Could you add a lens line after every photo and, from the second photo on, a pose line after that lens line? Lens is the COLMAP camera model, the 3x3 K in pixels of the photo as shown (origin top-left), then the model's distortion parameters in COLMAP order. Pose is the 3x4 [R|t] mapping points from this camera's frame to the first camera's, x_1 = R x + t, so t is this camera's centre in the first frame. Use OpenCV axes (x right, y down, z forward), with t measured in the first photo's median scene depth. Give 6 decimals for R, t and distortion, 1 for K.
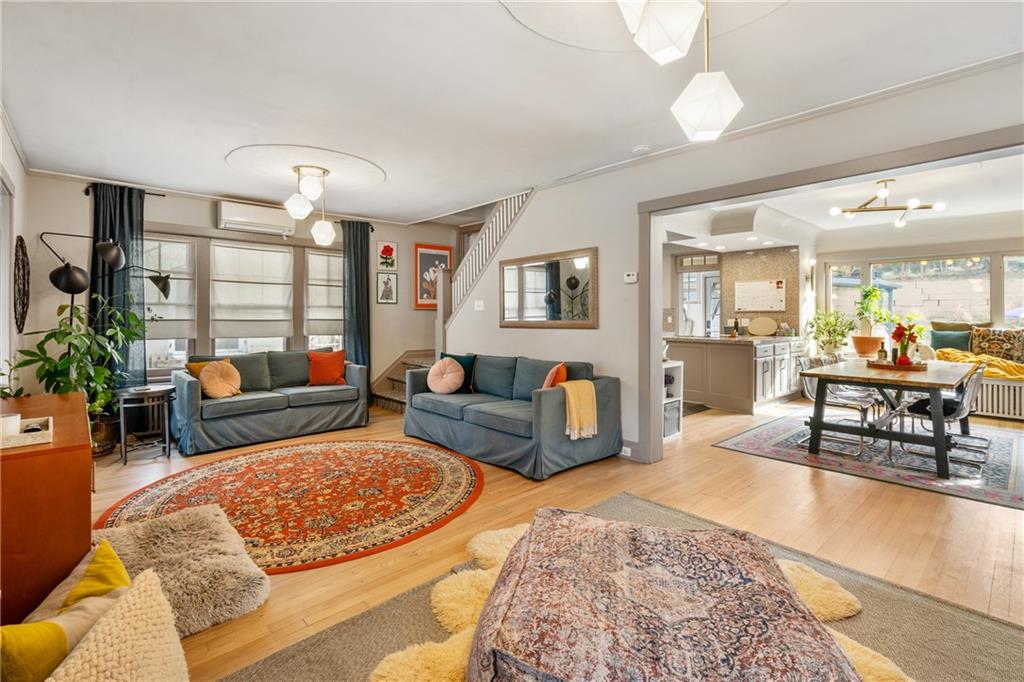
lens RADIAL K [[462.7, 0, 507.9], [0, 462.7, 313.1], [0, 0, 1]] dist [-0.000369, 0.000063]
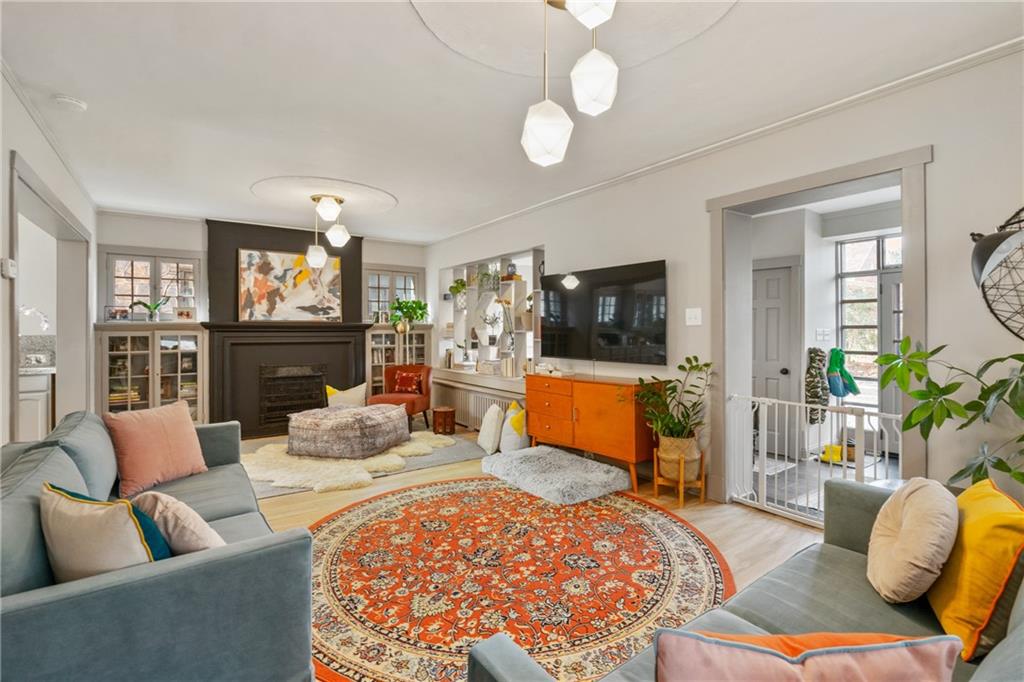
lens RADIAL K [[462.7, 0, 513.0], [0, 462.7, 333.3], [0, 0, 1]] dist [-0.000369, 0.000063]
pose [[-0.993964, 0.002216, 0.109682, -0.581880], [0.003050, 0.999968, 0.007438, 0.003769], [-0.109662, 0.007727, -0.993939, 1.985560]]
